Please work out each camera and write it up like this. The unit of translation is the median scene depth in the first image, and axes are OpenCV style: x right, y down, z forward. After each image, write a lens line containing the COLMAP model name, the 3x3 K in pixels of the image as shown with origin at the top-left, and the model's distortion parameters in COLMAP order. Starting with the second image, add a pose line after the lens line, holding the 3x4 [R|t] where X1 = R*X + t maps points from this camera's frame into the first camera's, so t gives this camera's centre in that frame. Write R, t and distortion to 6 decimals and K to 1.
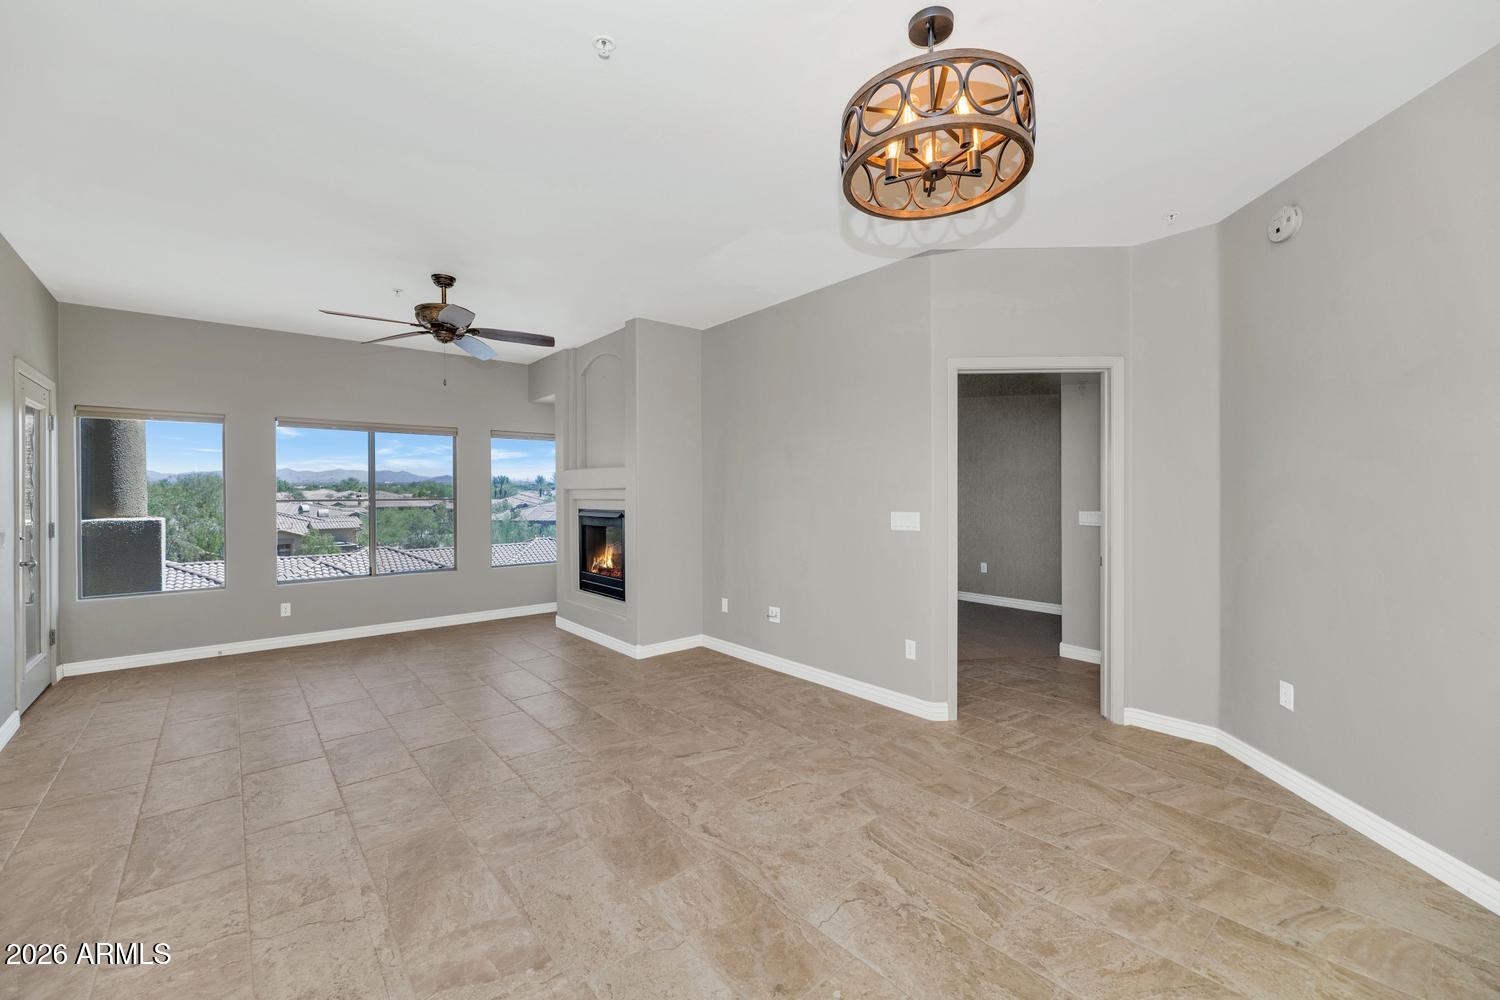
lens RADIAL K [[611.1, 0, 759.6], [0, 611.1, 498.3], [0, 0, 1]] dist [-0.010121, 0.000103]
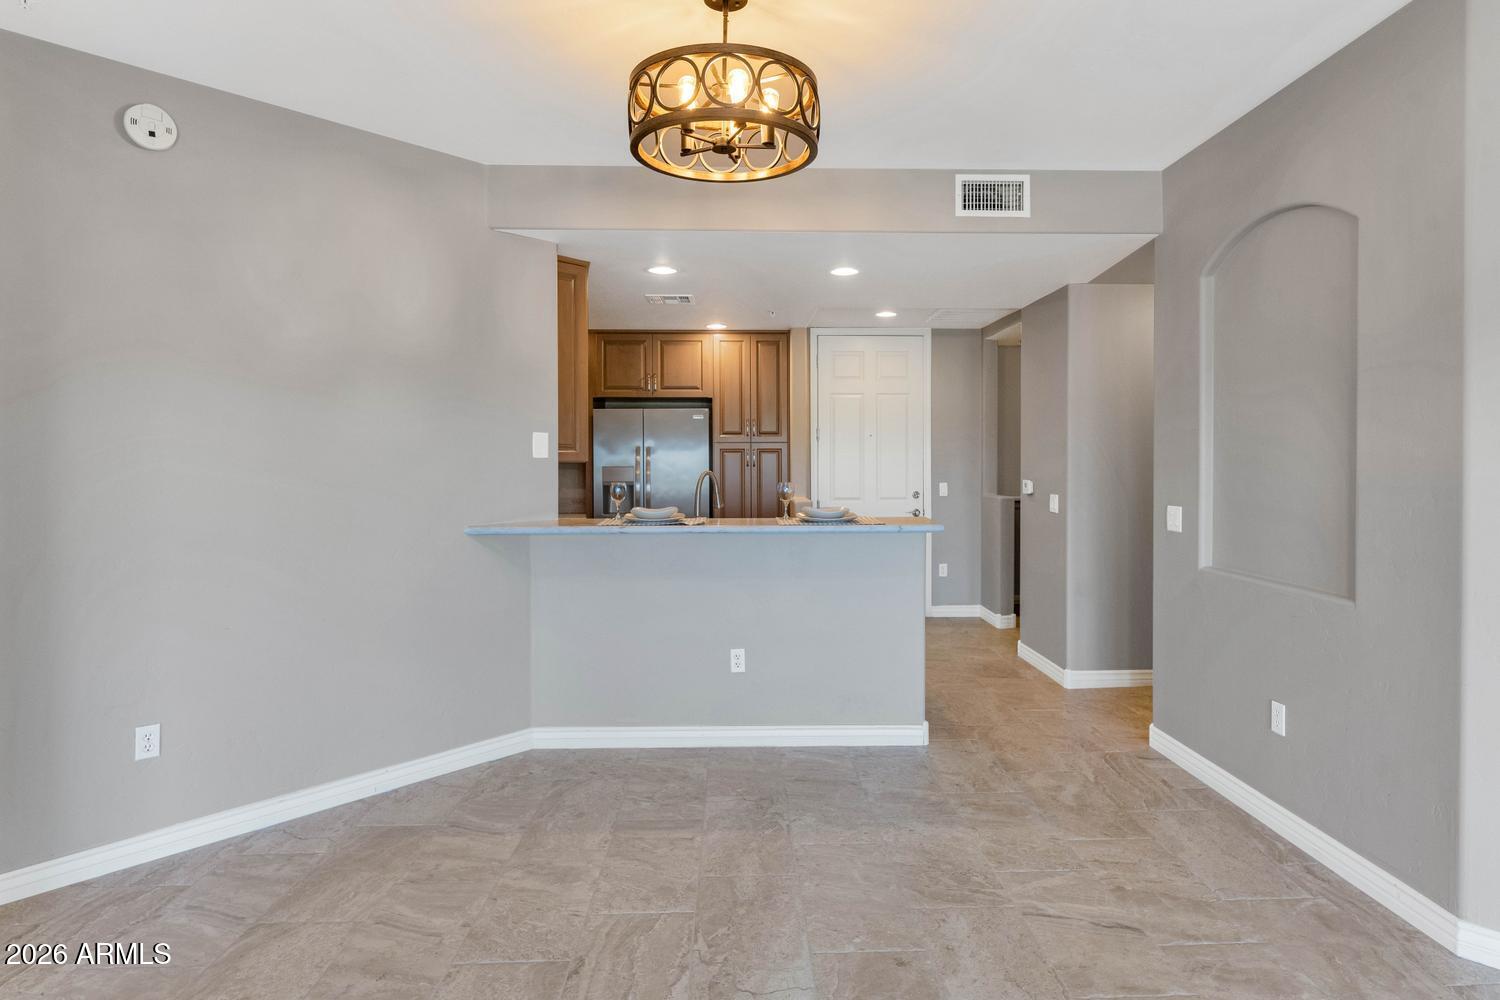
lens RADIAL K [[827.1, 0, 768.9], [0, 827.1, 468.3], [0, 0, 1]] dist [-0.006915, -0.001523]
pose [[-0.780094, 0.000417, 0.625662, -0.285153], [0.011665, 0.999836, 0.013877, -0.018411], [-0.625553, 0.018124, -0.779971, 0.951551]]
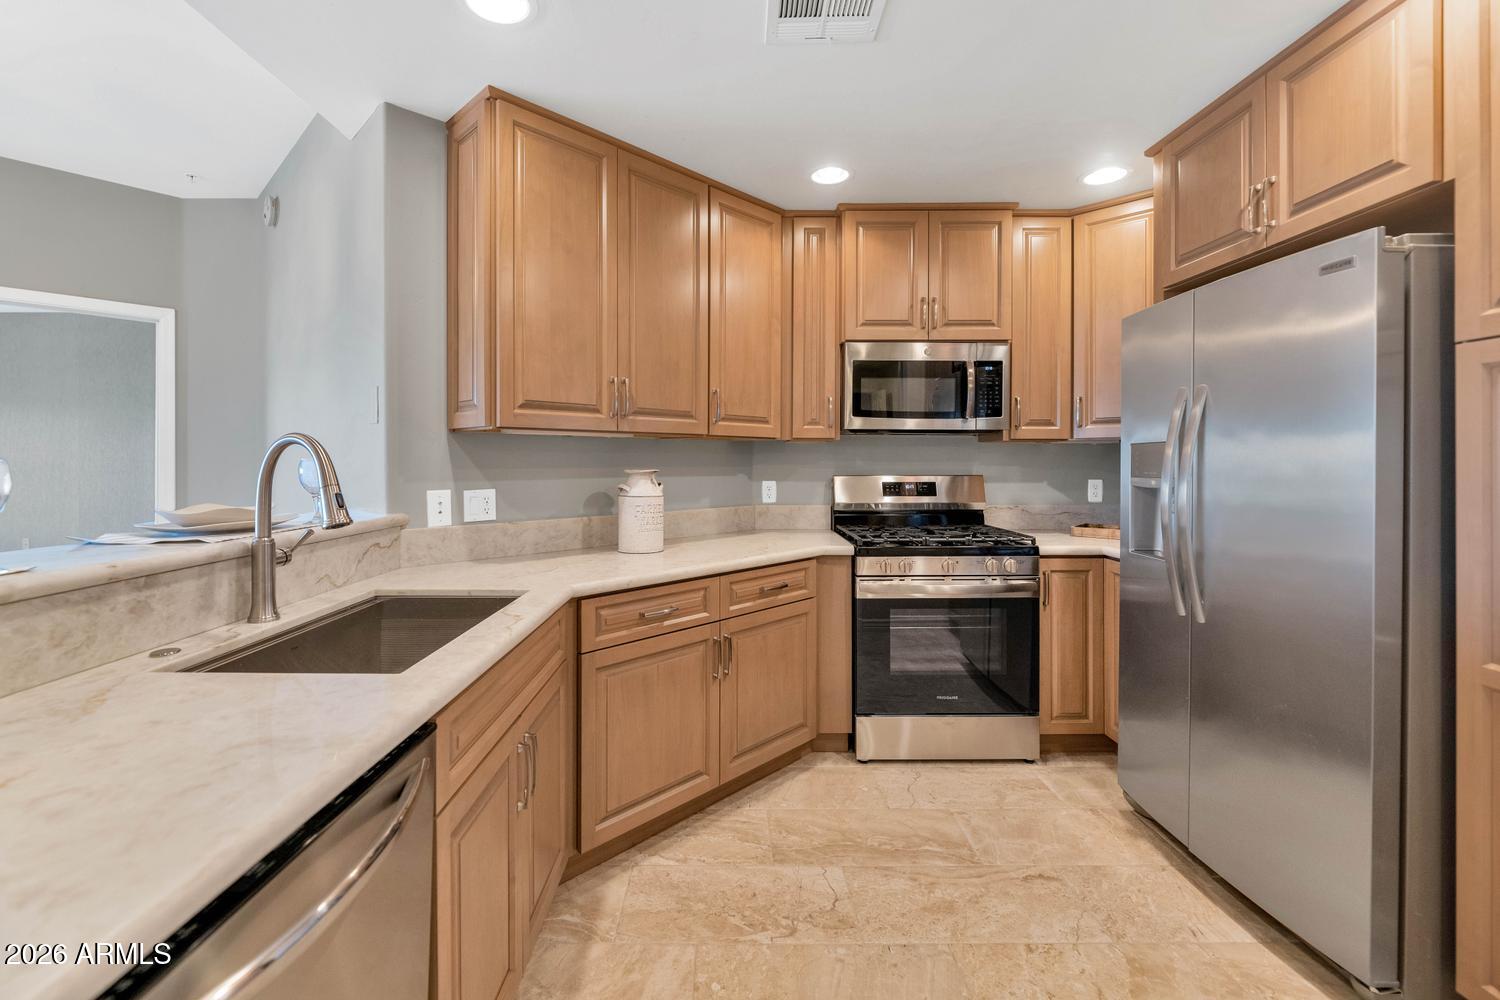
lens RADIAL K [[646.8, 0, 723.2], [0, 646.8, 463.2], [0, 0, 1]] dist [-0.004271, -0.000810]
pose [[0.659861, 0.002152, 0.751384, 0.369484], [0.003201, 0.999979, -0.005675, 0.018968], [-0.751381, 0.006150, 0.659840, -0.290214]]
